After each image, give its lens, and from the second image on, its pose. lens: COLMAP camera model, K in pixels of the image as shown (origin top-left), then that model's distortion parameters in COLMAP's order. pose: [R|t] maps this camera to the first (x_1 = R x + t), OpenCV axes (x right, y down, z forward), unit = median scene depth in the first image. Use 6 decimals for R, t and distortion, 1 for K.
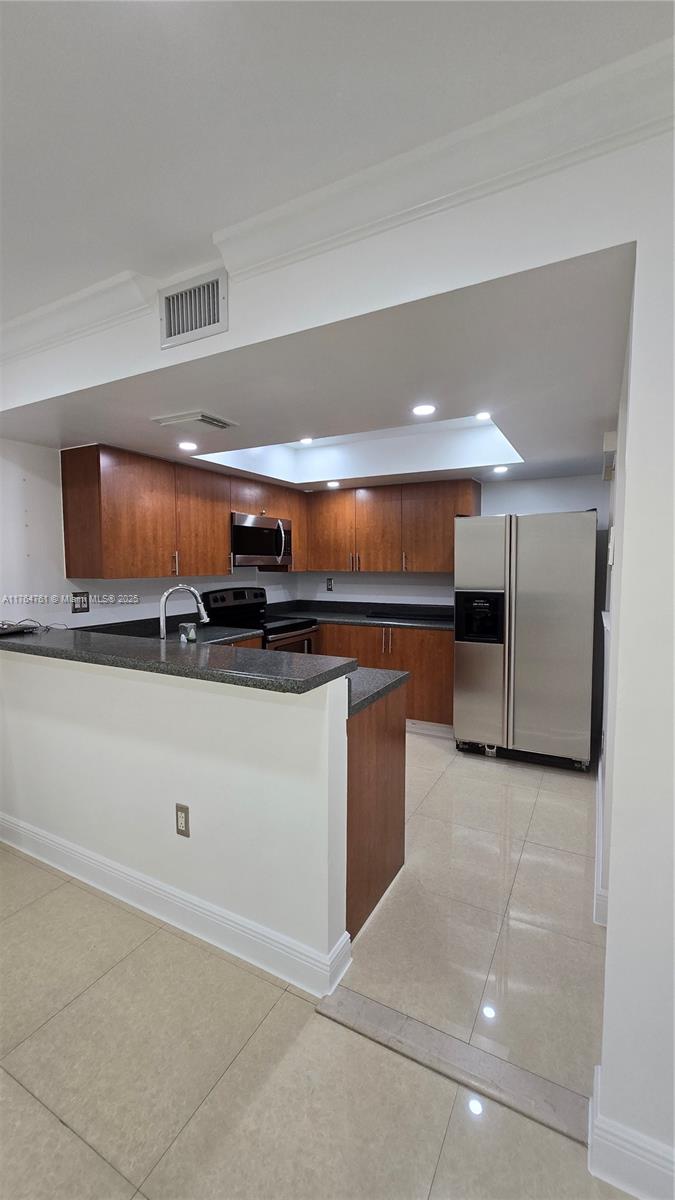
lens RADIAL K [[489.7, 0, 336.7], [0, 489.7, 599.2], [0, 0, 1]] dist [0.010073, -0.000377]
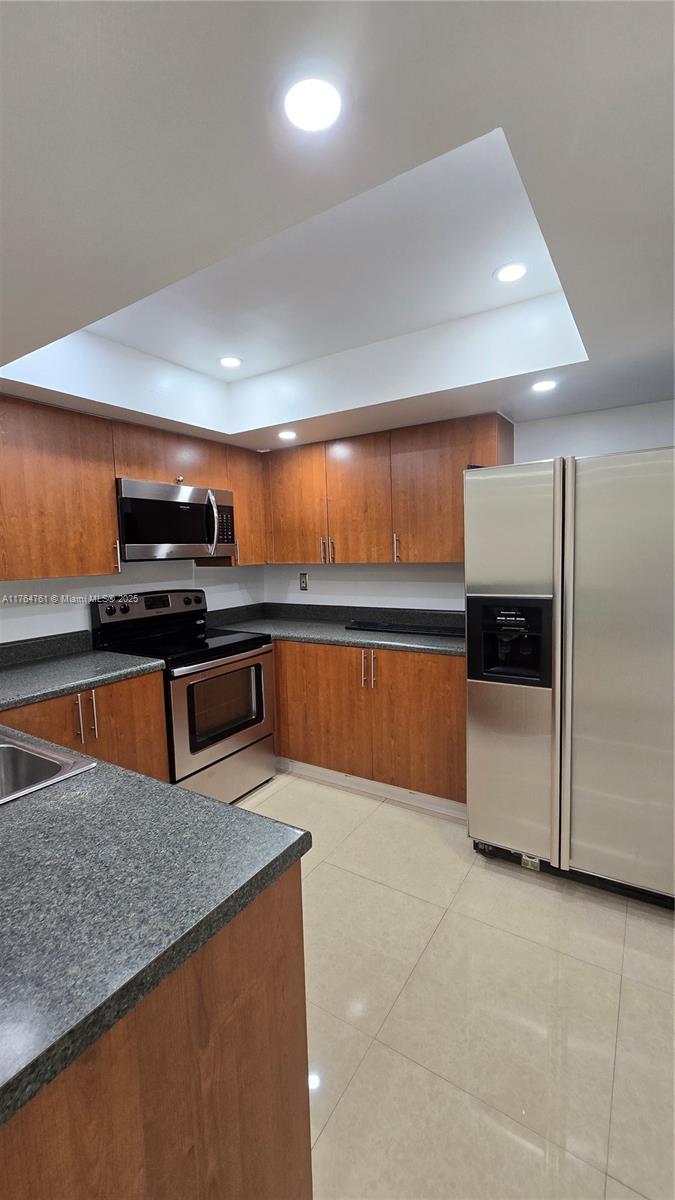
lens RADIAL K [[489.7, 0, 339.4], [0, 489.7, 600.2], [0, 0, 1]] dist [0.010073, -0.000377]
pose [[0.996840, -0.016097, -0.077789, 0.113504], [0.018211, 0.999482, 0.026543, -0.024845], [0.077321, -0.027876, 0.996616, 0.335060]]
